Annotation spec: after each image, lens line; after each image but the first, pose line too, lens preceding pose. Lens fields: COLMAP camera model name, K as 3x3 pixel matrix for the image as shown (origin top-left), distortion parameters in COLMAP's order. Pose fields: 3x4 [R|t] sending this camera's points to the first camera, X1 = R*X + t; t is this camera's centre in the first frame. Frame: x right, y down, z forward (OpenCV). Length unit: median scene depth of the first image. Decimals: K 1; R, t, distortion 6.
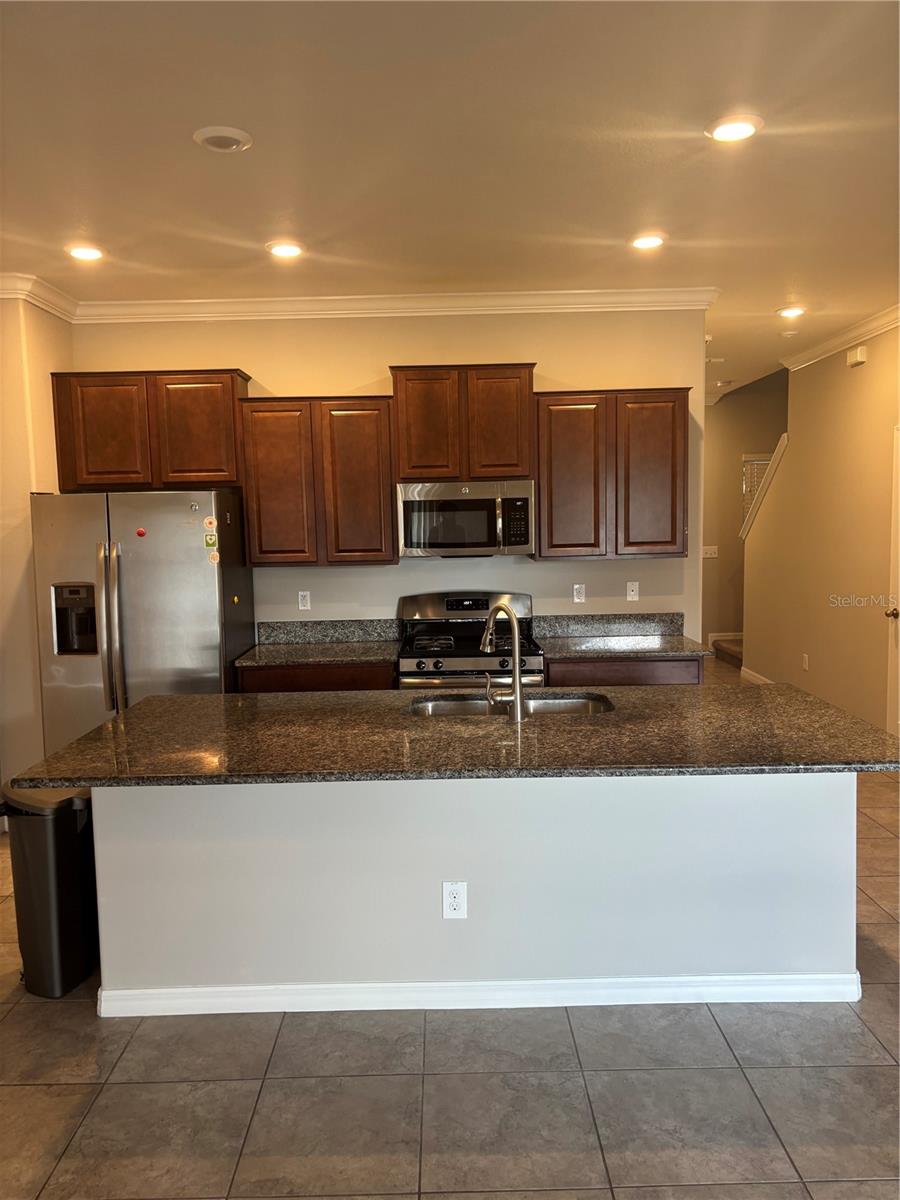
lens RADIAL K [[901.2, 0, 450.0], [0, 901.2, 600.0], [0, 0, 1]] dist [0.055224, -0.152649]
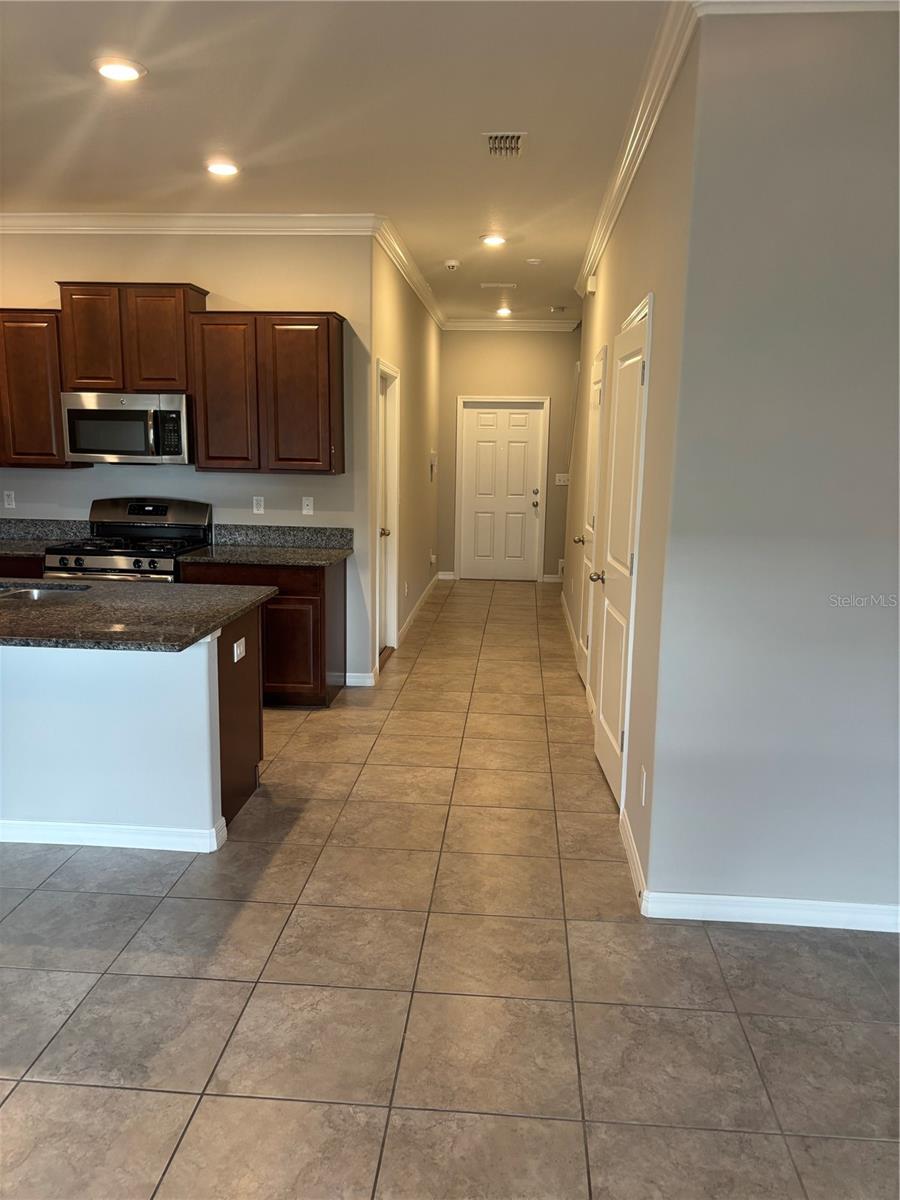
lens RADIAL K [[926.0, 0, 449.2], [0, 926.0, 575.2], [0, 0, 1]] dist [-0.004508, -0.002211]
pose [[0.995486, 0.052798, -0.078866, 0.453714], [-0.048661, 0.997382, 0.053491, 0.006048], [0.081483, -0.049412, 0.995449, -0.064246]]
